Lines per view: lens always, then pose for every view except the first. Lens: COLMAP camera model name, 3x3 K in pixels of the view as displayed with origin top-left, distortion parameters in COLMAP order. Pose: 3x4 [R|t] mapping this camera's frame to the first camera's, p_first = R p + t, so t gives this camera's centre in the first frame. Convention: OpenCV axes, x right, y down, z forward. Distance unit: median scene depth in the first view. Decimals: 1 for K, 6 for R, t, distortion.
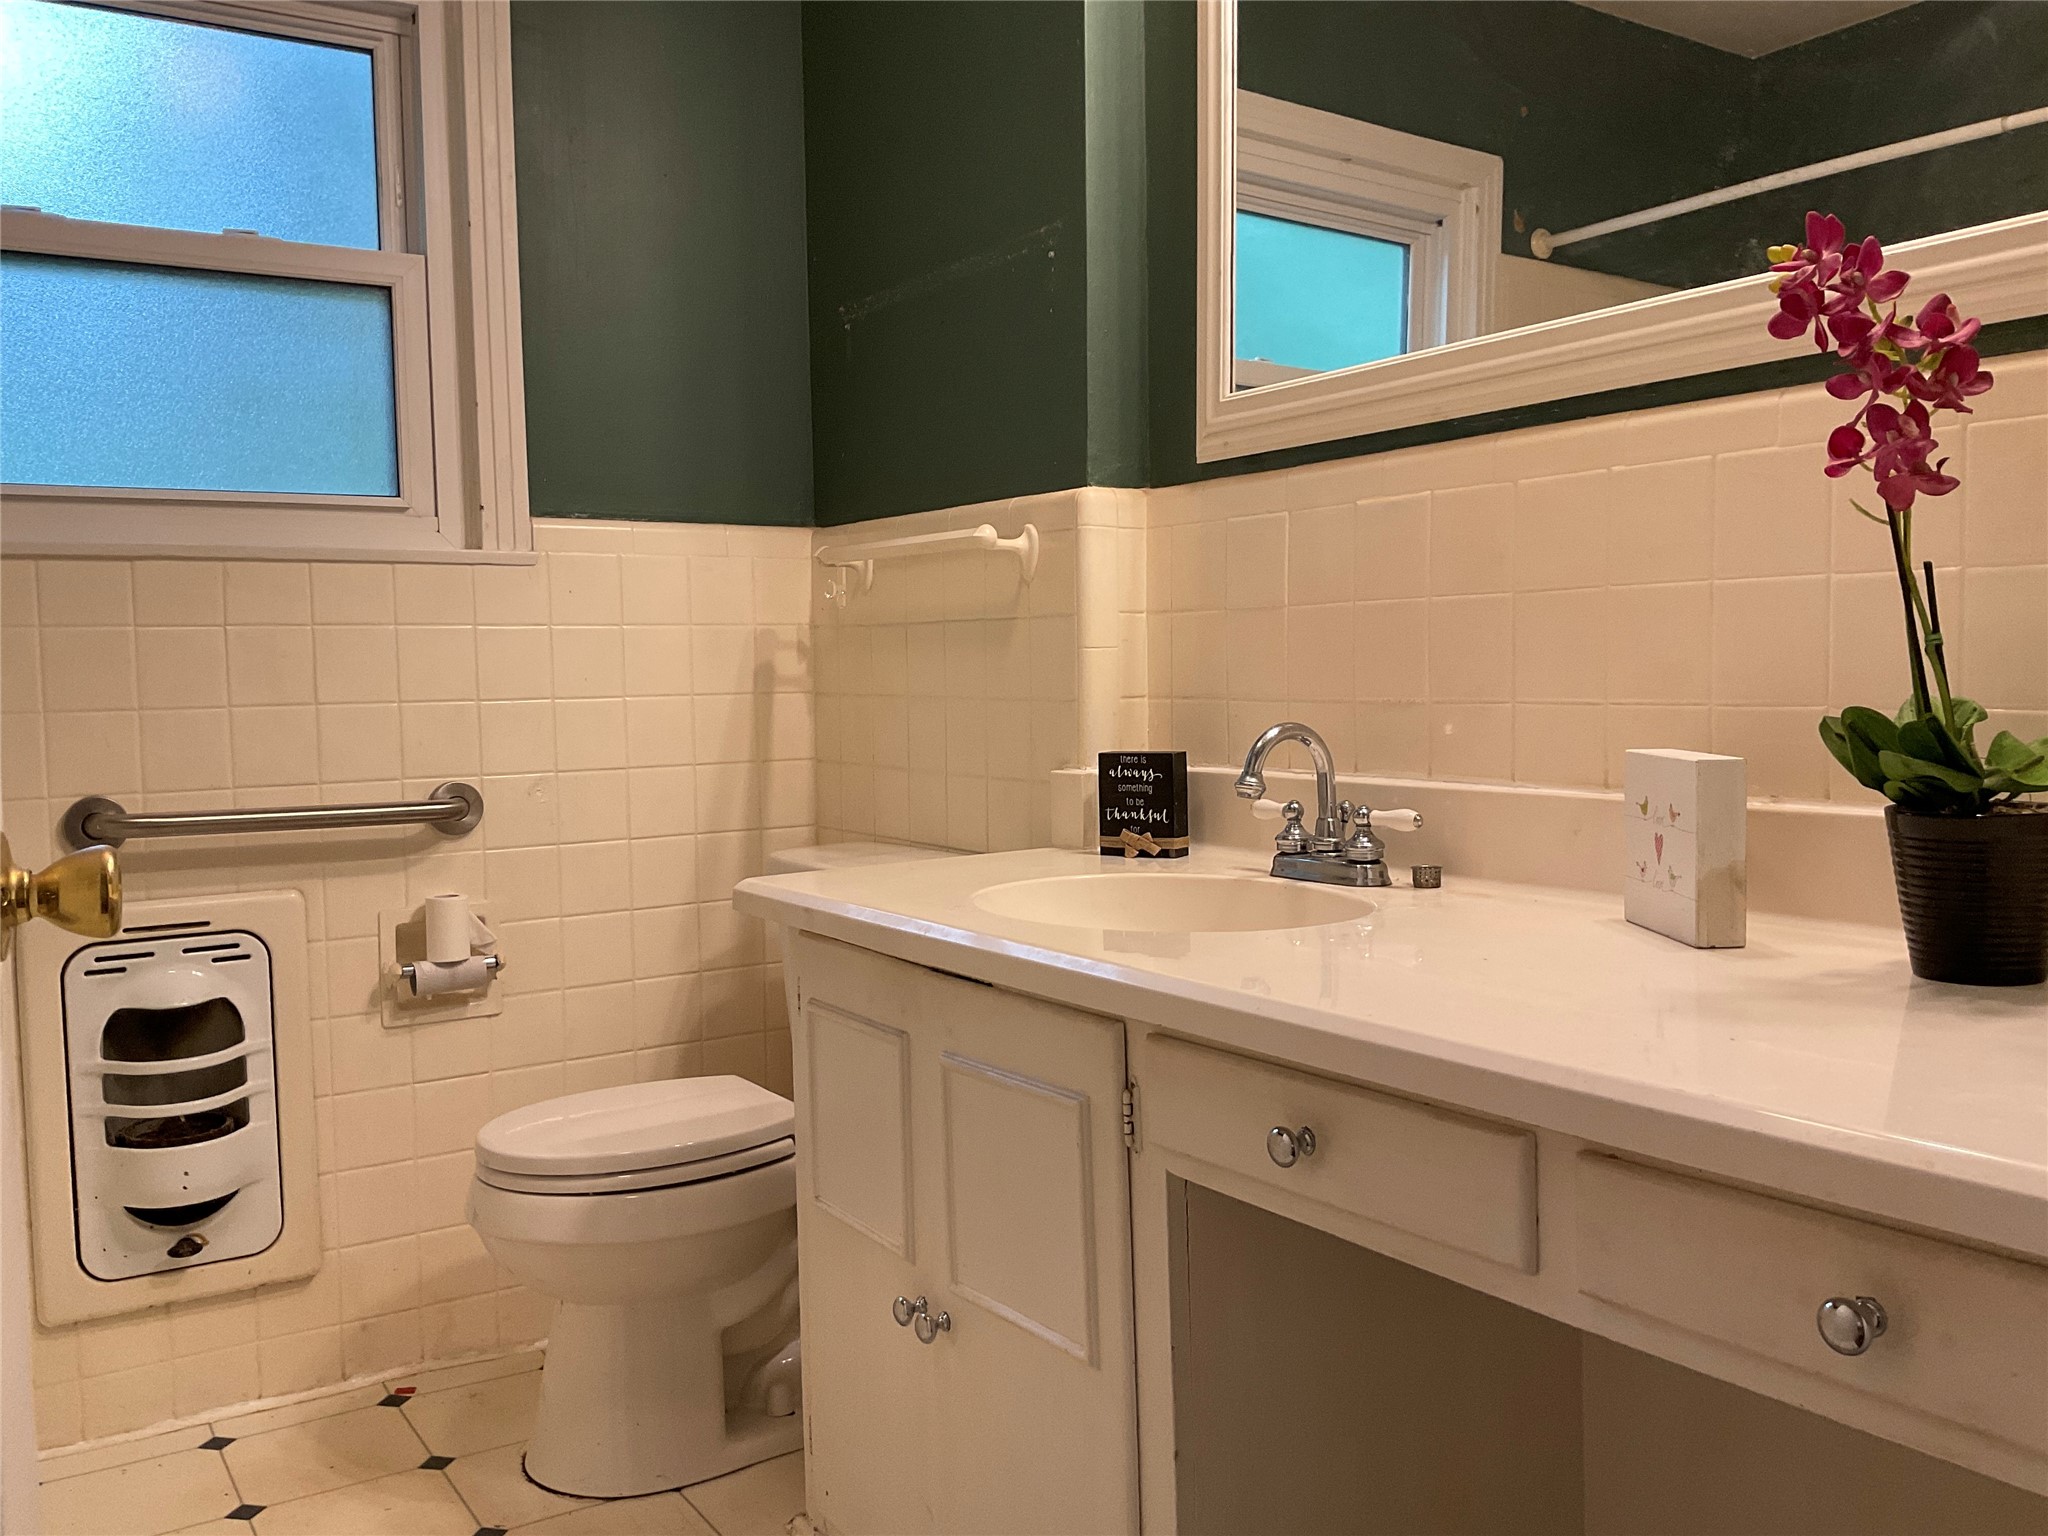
lens RADIAL K [[1688.5, 0, 1024.0], [0, 1688.5, 768.0], [0, 0, 1]] dist [0.116871, -0.252963]
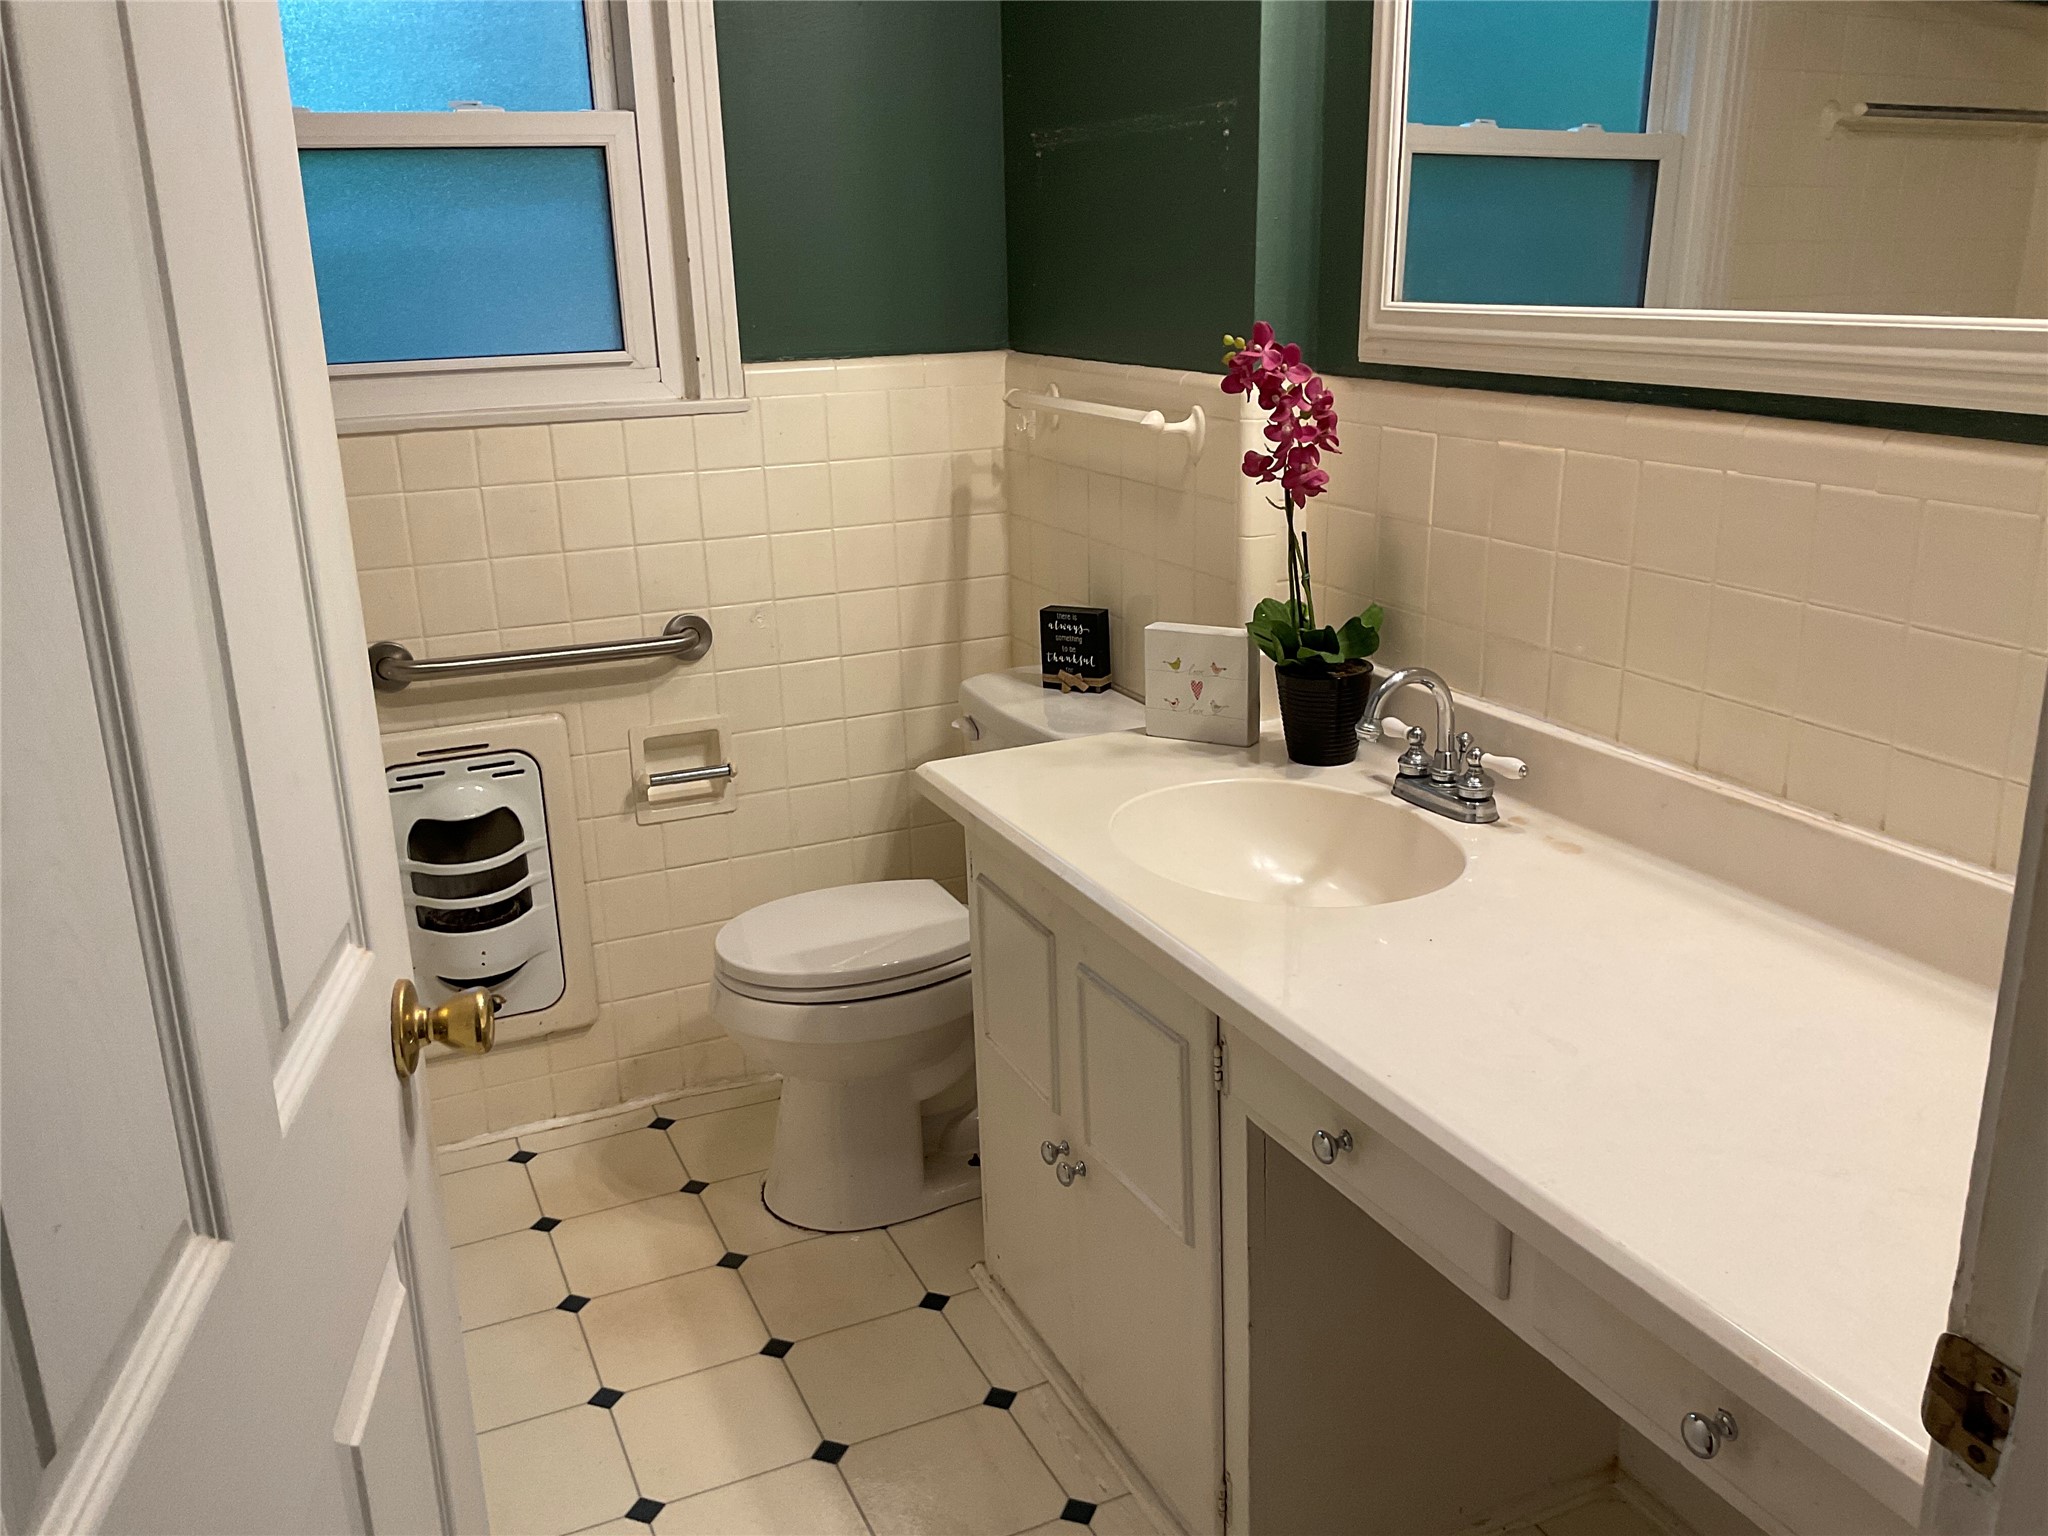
lens RADIAL K [[1688.5, 0, 1024.0], [0, 1688.5, 768.0], [0, 0, 1]] dist [0.116871, -0.252963]
pose [[0.988439, 0.036844, -0.147074, 0.058653], [-0.000776, 0.971241, 0.238096, -0.174234], [0.151617, -0.235229, 0.960041, -0.067436]]
